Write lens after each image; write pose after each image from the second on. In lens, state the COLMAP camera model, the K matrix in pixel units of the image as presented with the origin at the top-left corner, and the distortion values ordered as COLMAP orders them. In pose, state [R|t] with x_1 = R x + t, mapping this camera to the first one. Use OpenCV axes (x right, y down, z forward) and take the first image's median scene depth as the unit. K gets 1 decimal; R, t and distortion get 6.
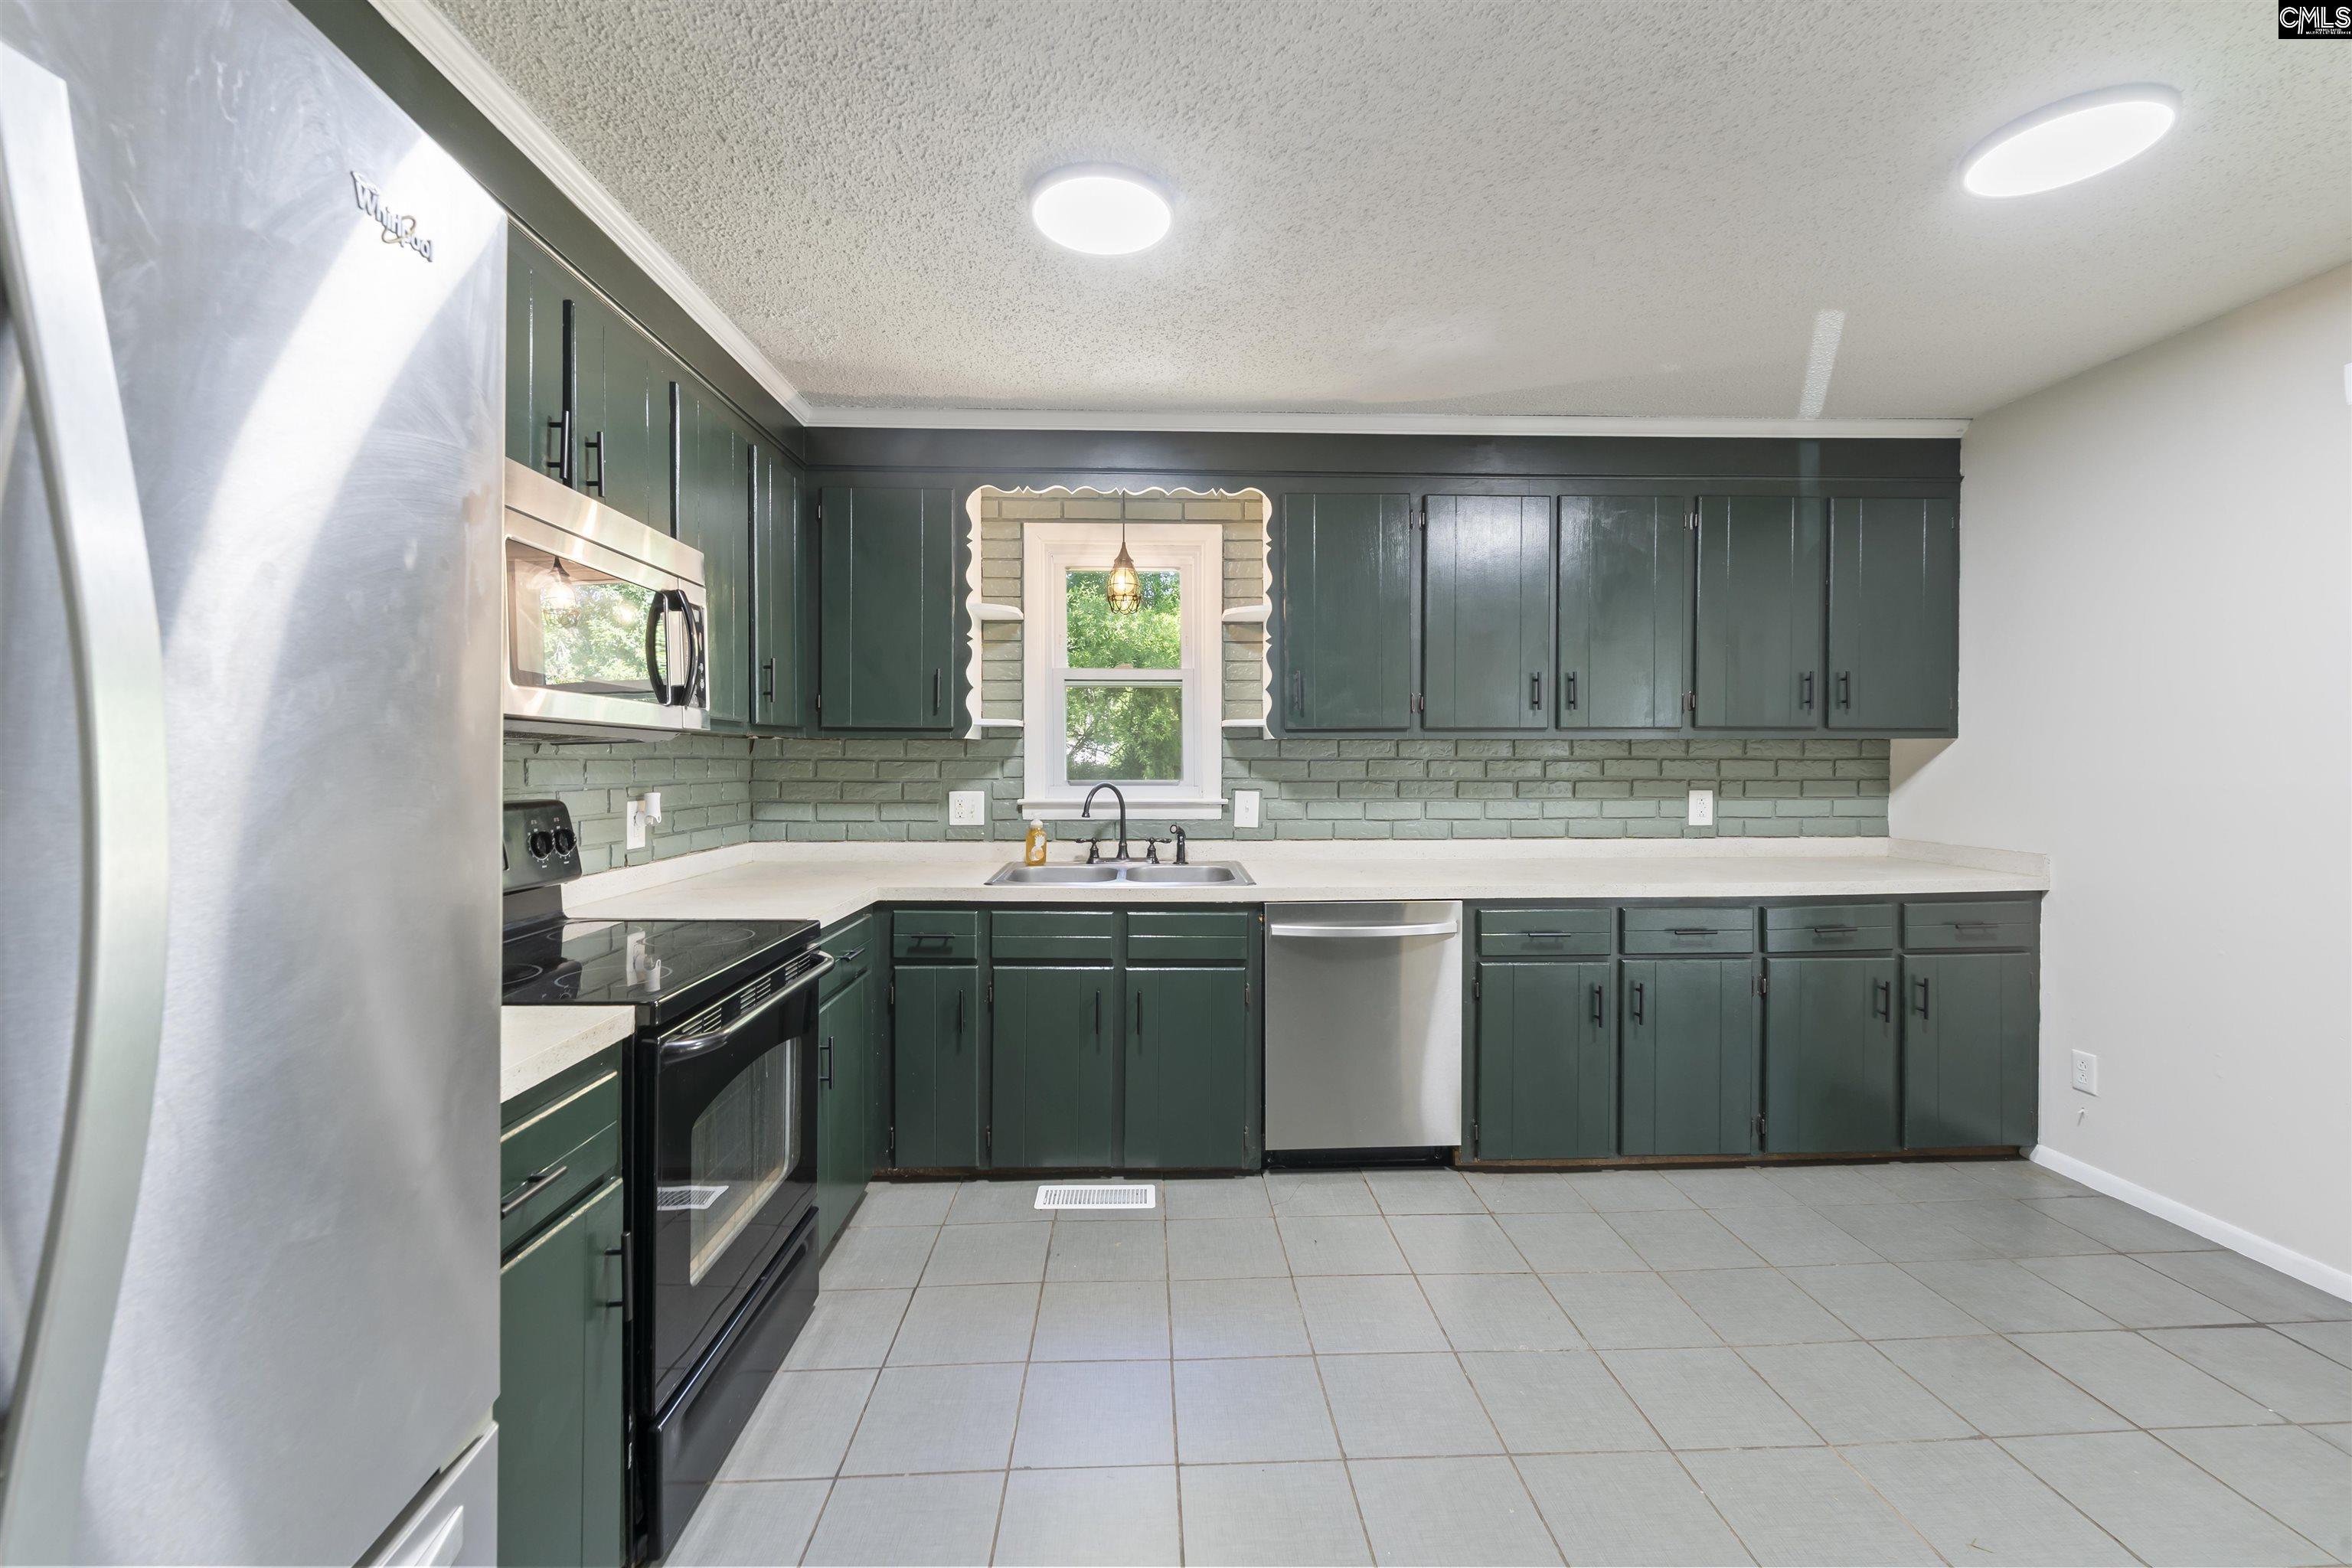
lens RADIAL K [[951.2, 0, 1185.7], [0, 951.2, 766.8], [0, 0, 1]] dist [-0.000342, -0.000452]
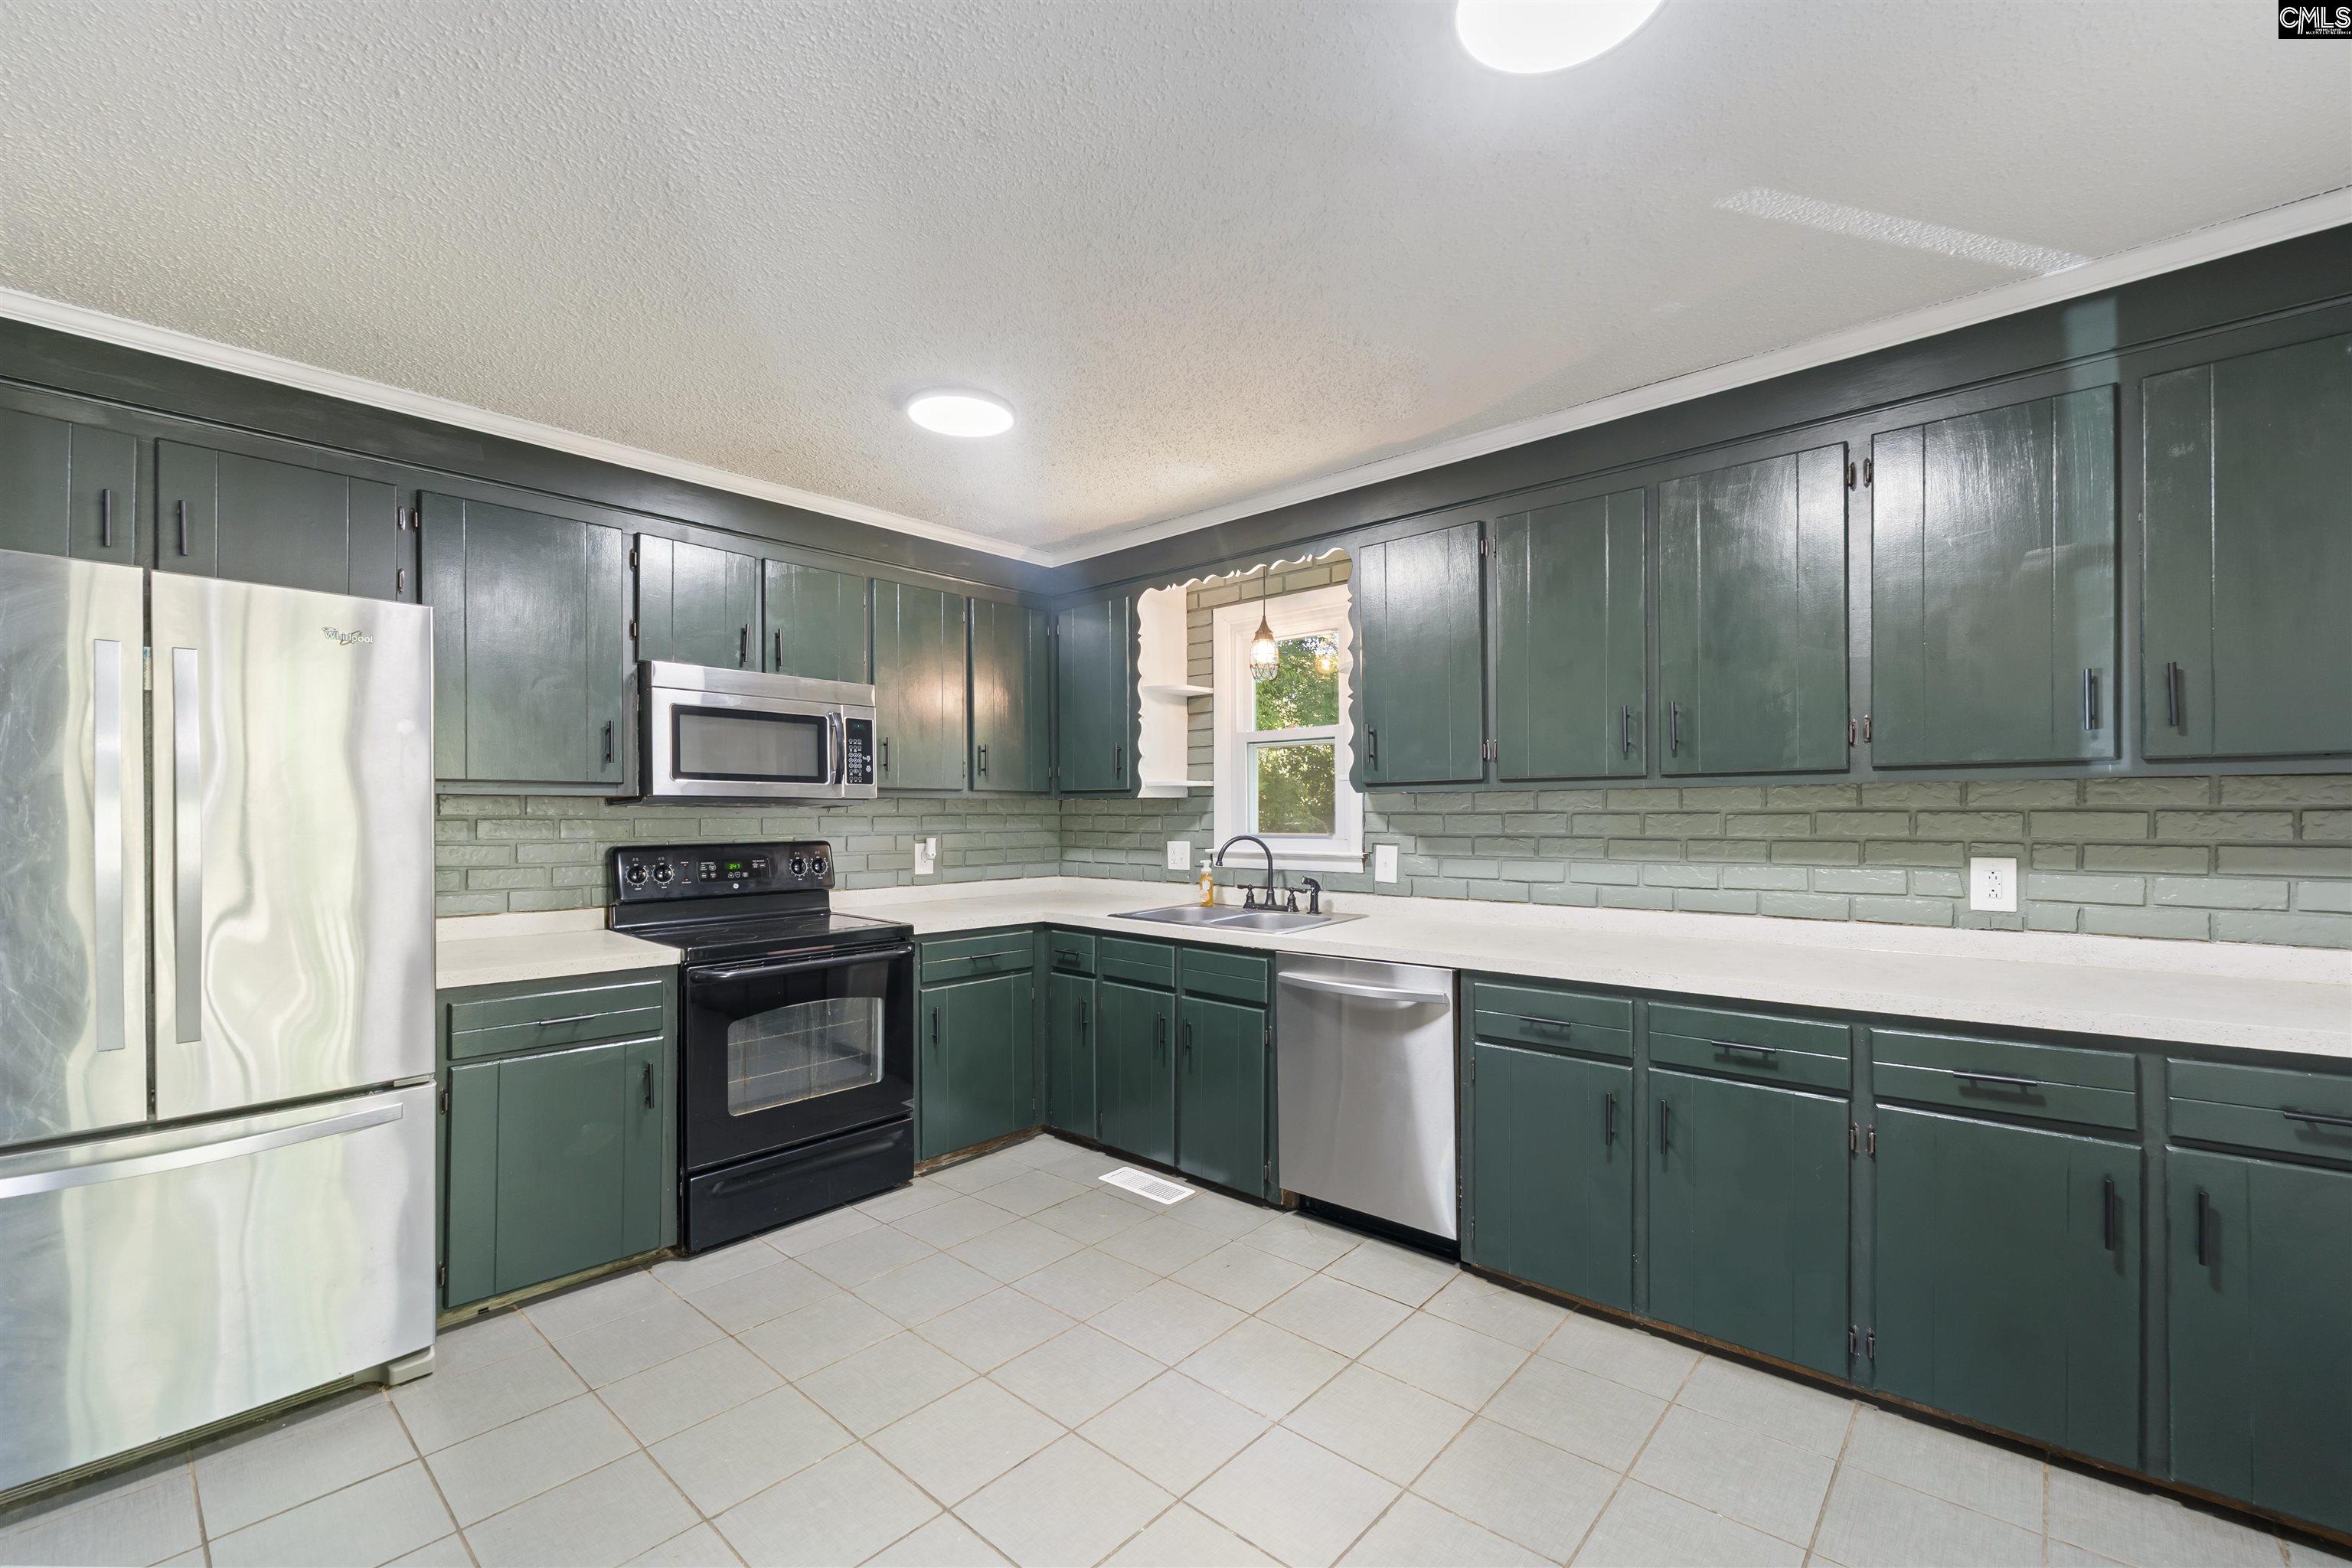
lens RADIAL K [[991.6, 0, 1205.5], [0, 991.6, 810.2], [0, 0, 1]] dist [-0.000091, -0.000211]
pose [[0.718765, -0.005741, -0.695230, 0.681754], [0.000564, 0.999970, -0.007674, -0.003710], [0.695253, 0.005124, 0.718747, 0.134653]]
